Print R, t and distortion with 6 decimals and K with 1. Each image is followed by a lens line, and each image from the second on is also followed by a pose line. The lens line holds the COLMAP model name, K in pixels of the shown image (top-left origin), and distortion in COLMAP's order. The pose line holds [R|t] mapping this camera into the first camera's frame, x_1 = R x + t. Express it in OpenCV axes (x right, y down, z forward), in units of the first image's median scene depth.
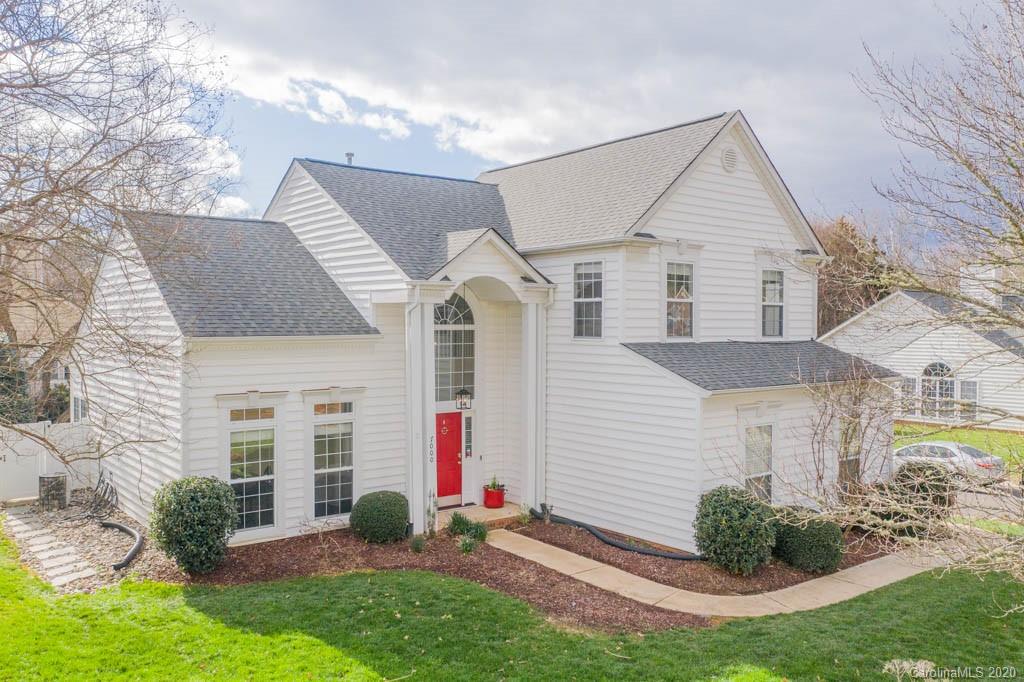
lens RADIAL K [[825.6, 0, 514.5], [0, 825.6, 340.0], [0, 0, 1]] dist [0.003870, 0.007487]
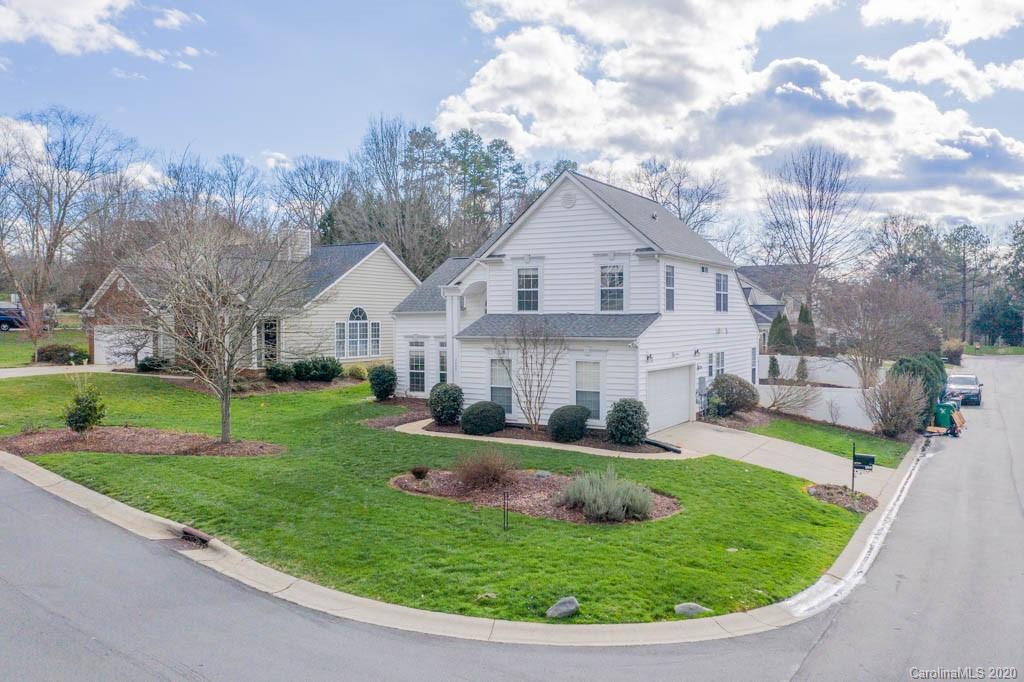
lens RADIAL K [[825.6, 0, 513.6], [0, 825.6, 334.8], [0, 0, 1]] dist [0.003870, 0.007487]
pose [[0.375607, 0.014453, -0.926666, 1.805877], [-0.018808, 0.999791, 0.007970, 0.034170], [0.926588, 0.014435, 0.375801, 0.318343]]
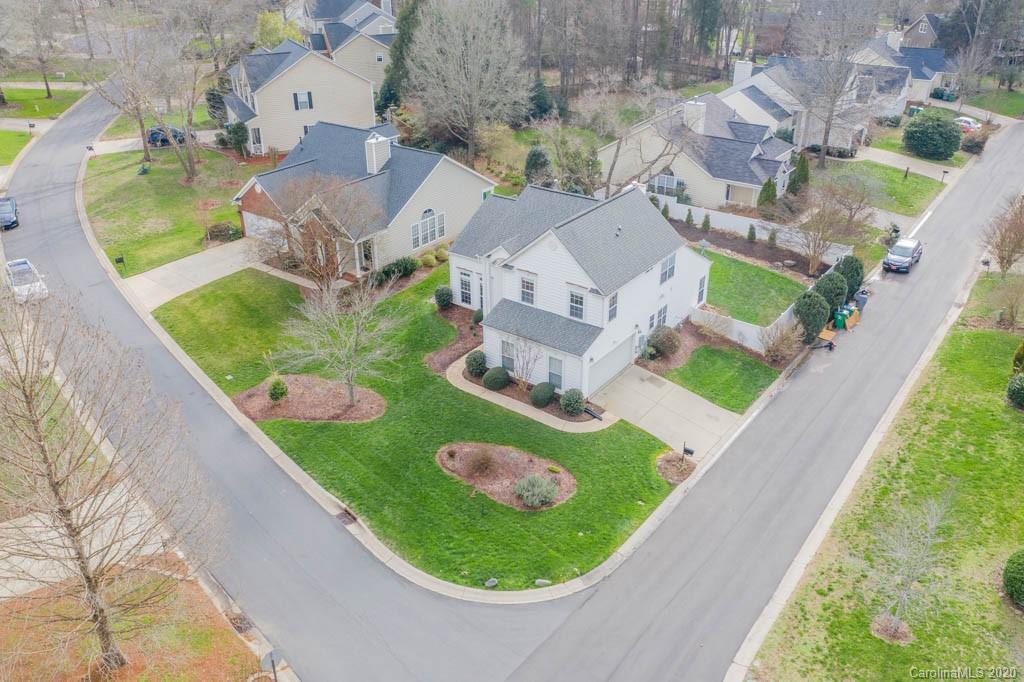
lens RADIAL K [[825.6, 0, 514.4], [0, 825.6, 351.3], [0, 0, 1]] dist [0.003870, 0.007487]
pose [[0.264961, 0.457632, -0.848746, 2.591731], [-0.010674, 0.881543, 0.471983, -1.157524], [0.964200, -0.115997, 0.238459, 0.286129]]
